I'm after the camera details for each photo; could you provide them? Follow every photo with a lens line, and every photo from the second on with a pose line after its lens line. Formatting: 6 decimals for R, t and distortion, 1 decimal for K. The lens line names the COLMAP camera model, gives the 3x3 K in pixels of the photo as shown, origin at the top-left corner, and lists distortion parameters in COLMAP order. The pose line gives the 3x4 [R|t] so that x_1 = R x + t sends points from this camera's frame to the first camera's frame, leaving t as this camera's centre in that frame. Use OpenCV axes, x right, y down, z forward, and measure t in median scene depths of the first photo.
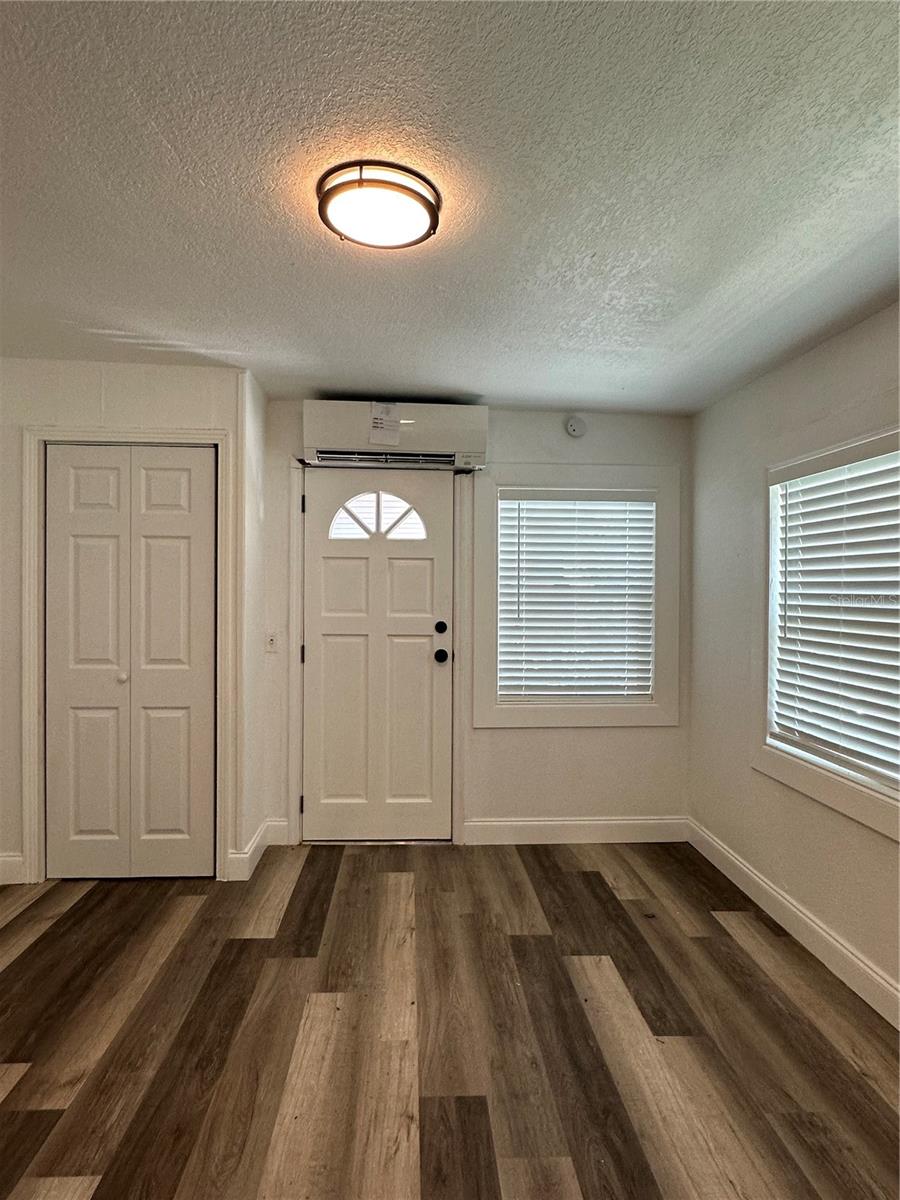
lens RADIAL K [[670.6, 0, 444.5], [0, 670.6, 599.5], [0, 0, 1]] dist [-0.008405, 0.005027]
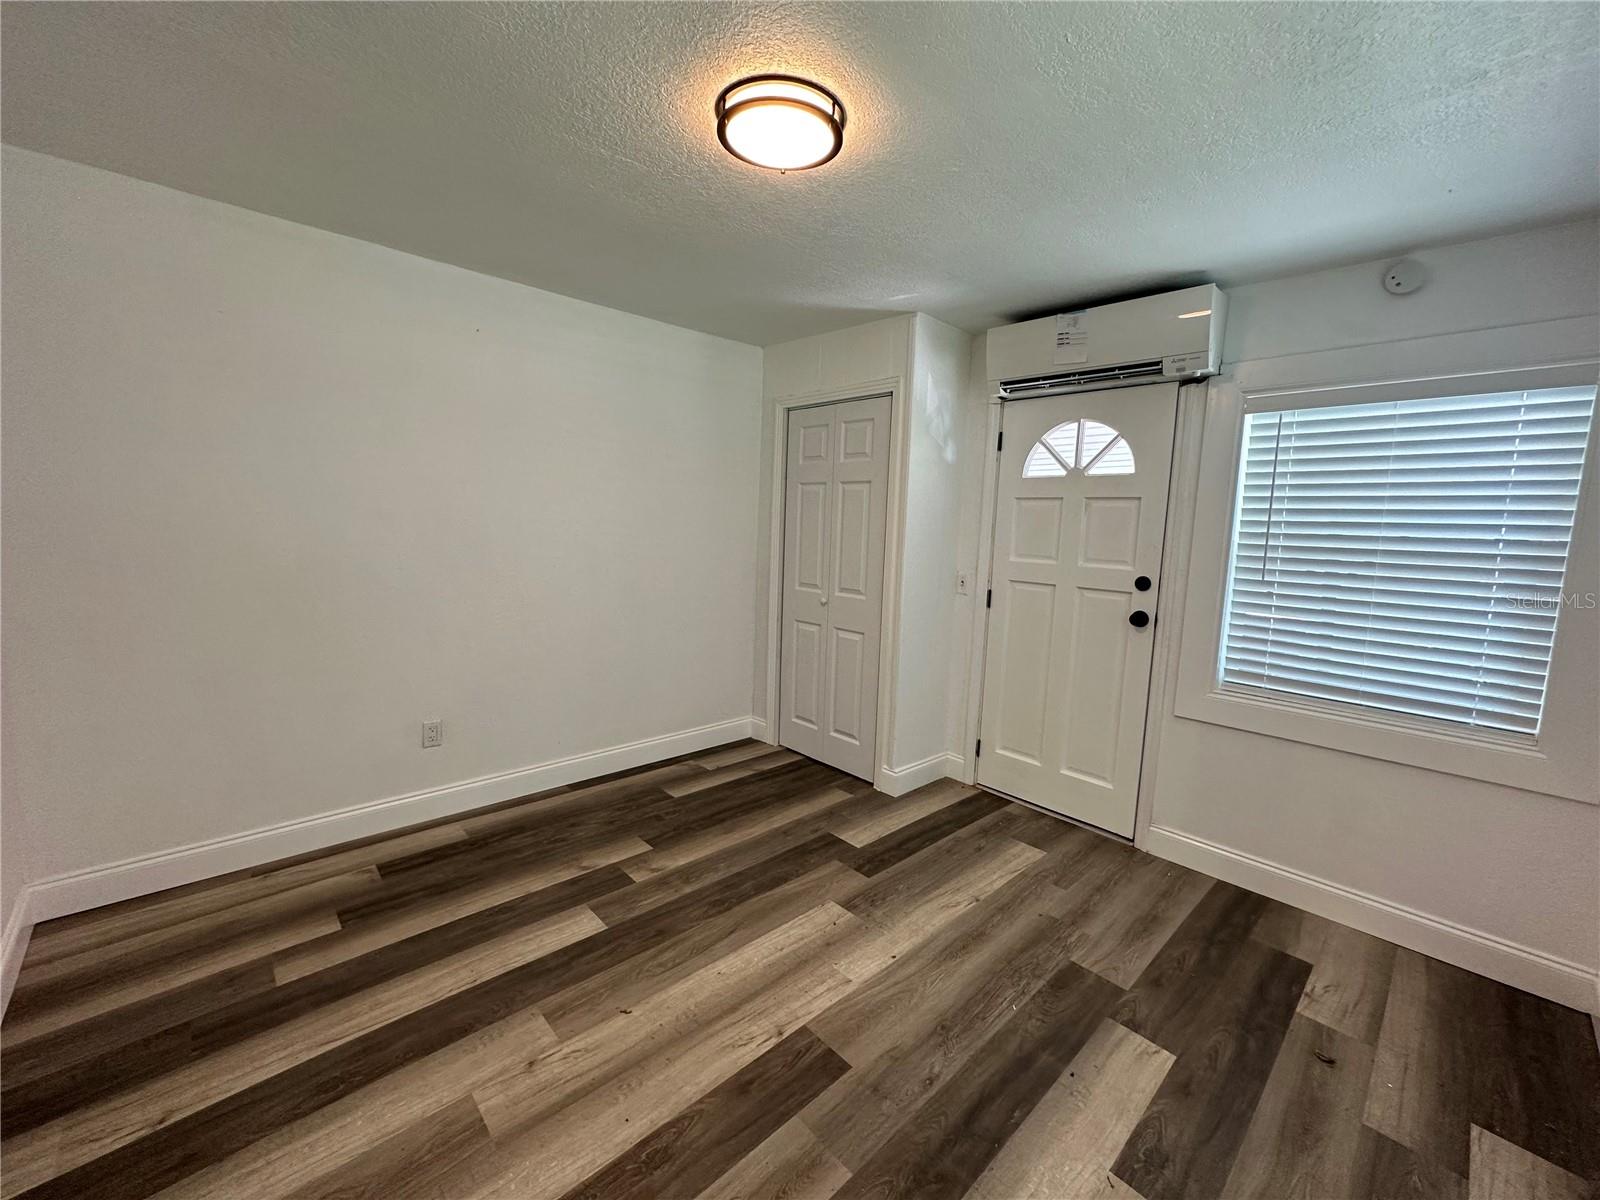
lens RADIAL K [[639.9, 0, 799.4], [0, 639.9, 597.3], [0, 0, 1]] dist [-0.003910, 0.001100]
pose [[0.642500, 0.103734, -0.759232, 0.367285], [-0.035979, 0.993786, 0.105334, -0.009725], [0.765441, -0.040360, 0.642240, 0.222016]]
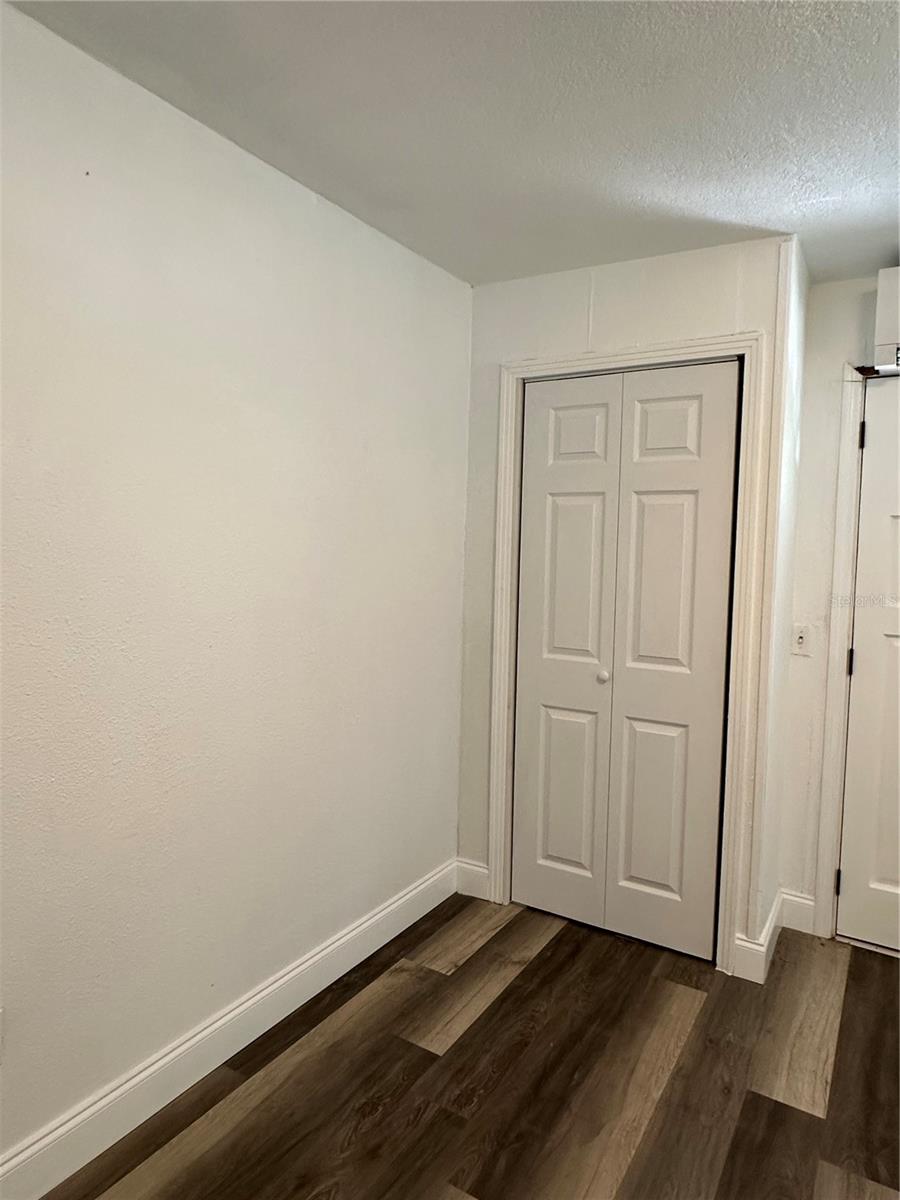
lens RADIAL K [[734.5, 0, 446.0], [0, 734.5, 594.6], [0, 0, 1]] dist [0.001322, -0.005610]
pose [[0.817970, 0.046395, -0.573387, -0.144516], [-0.021637, 0.998518, 0.049928, -0.015941], [0.574853, -0.028434, 0.817762, 0.198245]]
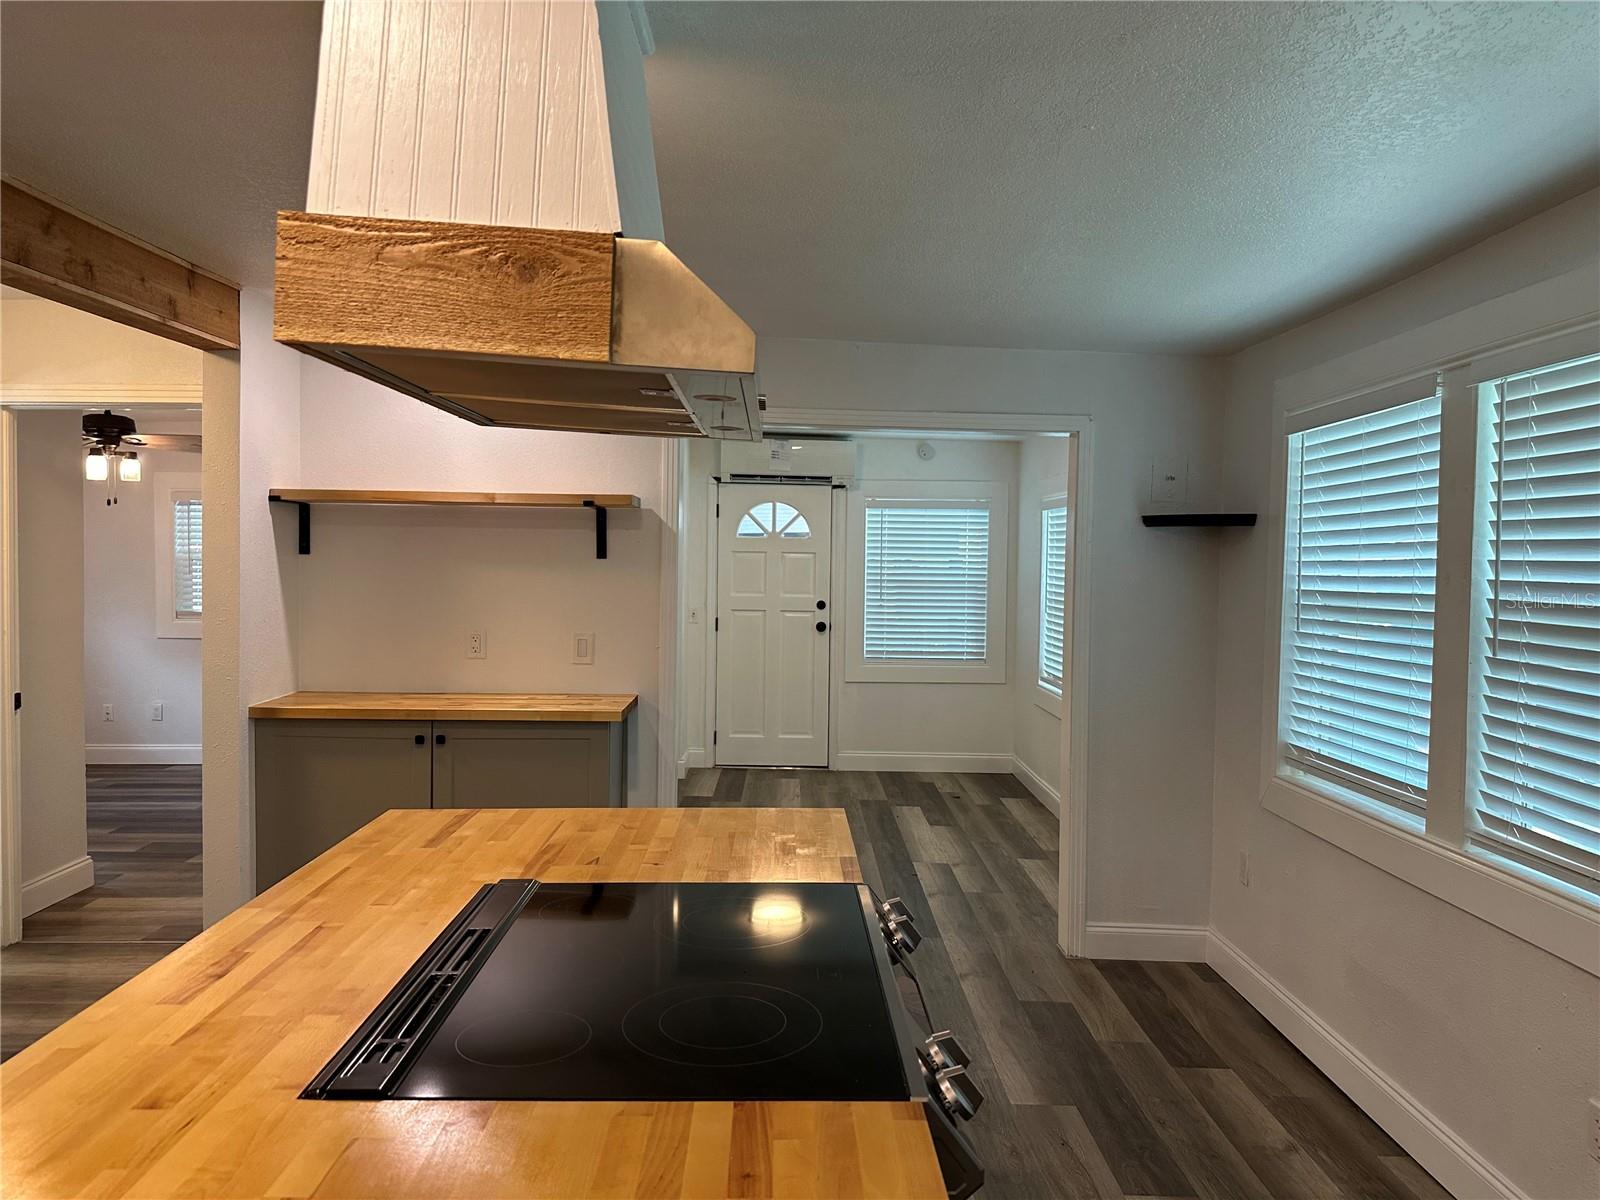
lens RADIAL K [[1112.7, 0, 800.5], [0, 1112.7, 596.6], [0, 0, 1]] dist [0.030907, -0.001129]
pose [[0.998978, 0.008509, -0.044395, 0.059035], [-0.007397, 0.999657, 0.025141, -0.034675], [0.044594, -0.024787, 0.998698, -1.375967]]
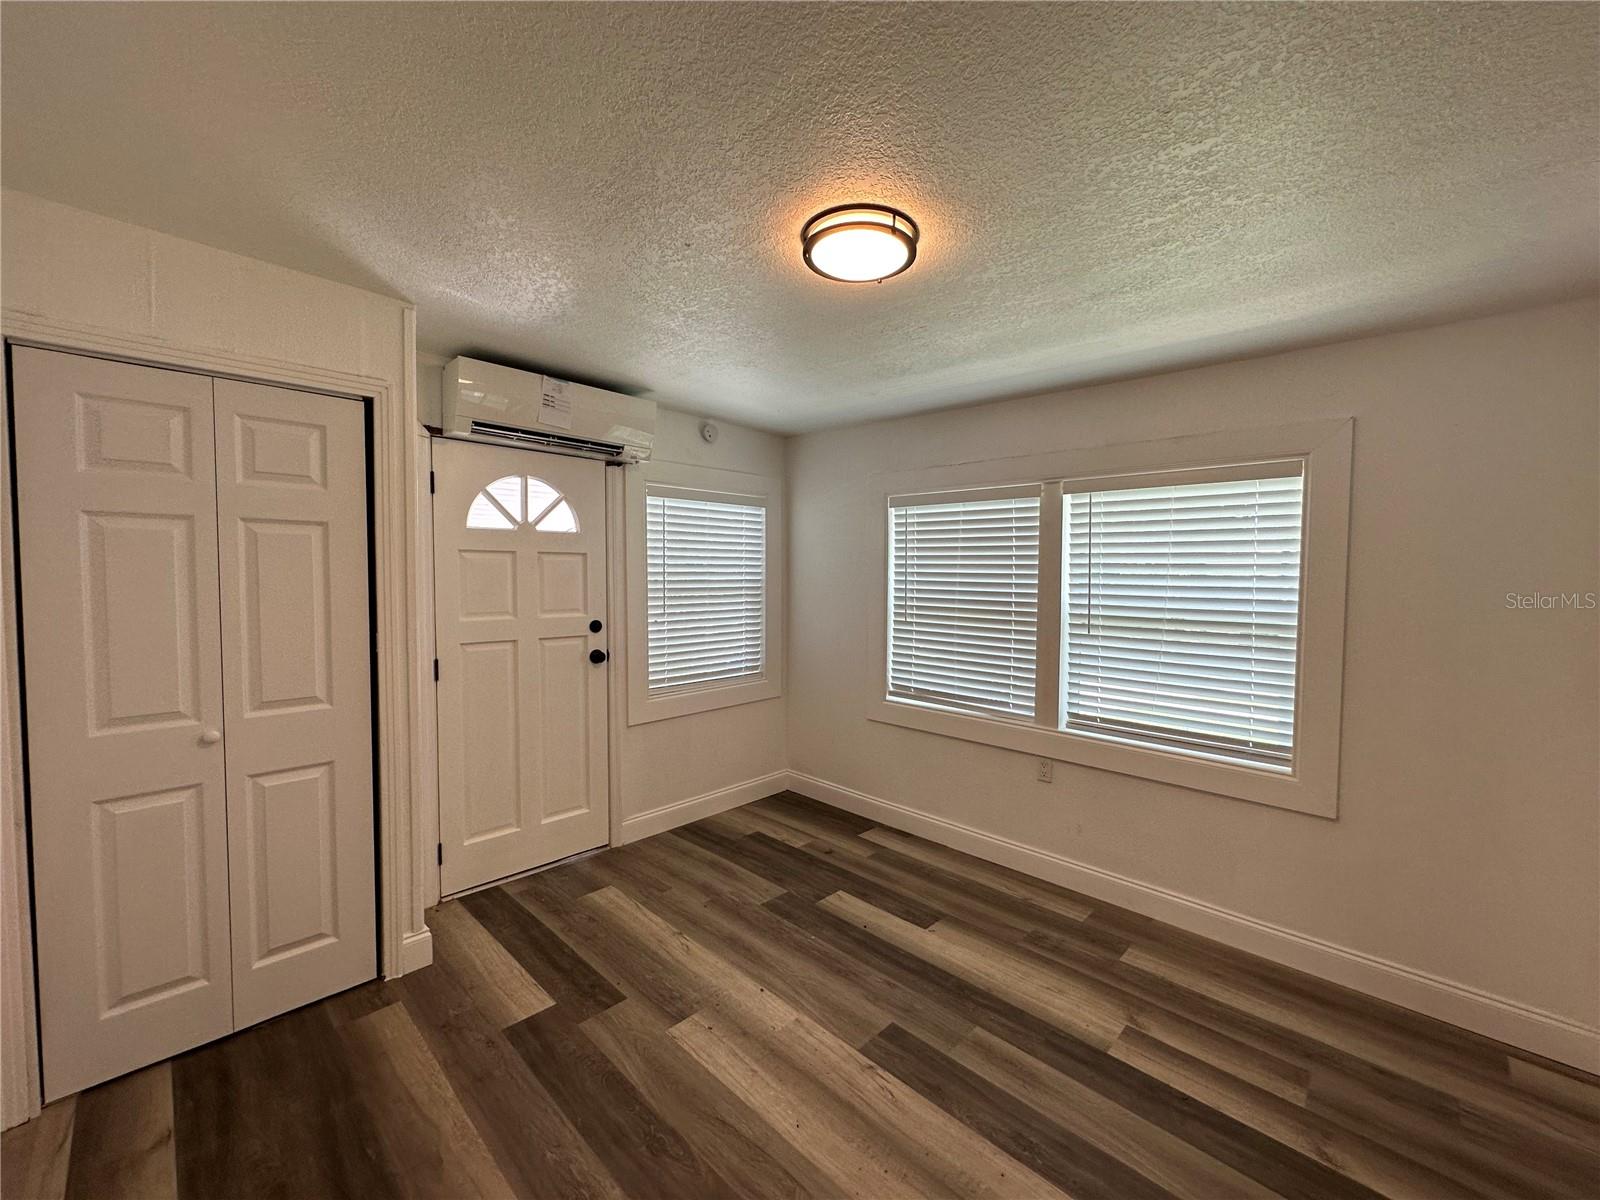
lens RADIAL K [[639.9, 0, 797.1], [0, 639.9, 597.5], [0, 0, 1]] dist [-0.003910, 0.001100]
pose [[0.738627, -0.030993, 0.673402, -0.470551], [0.006917, 0.999238, 0.038403, -0.037366], [-0.674079, -0.023707, 0.738279, 0.165543]]
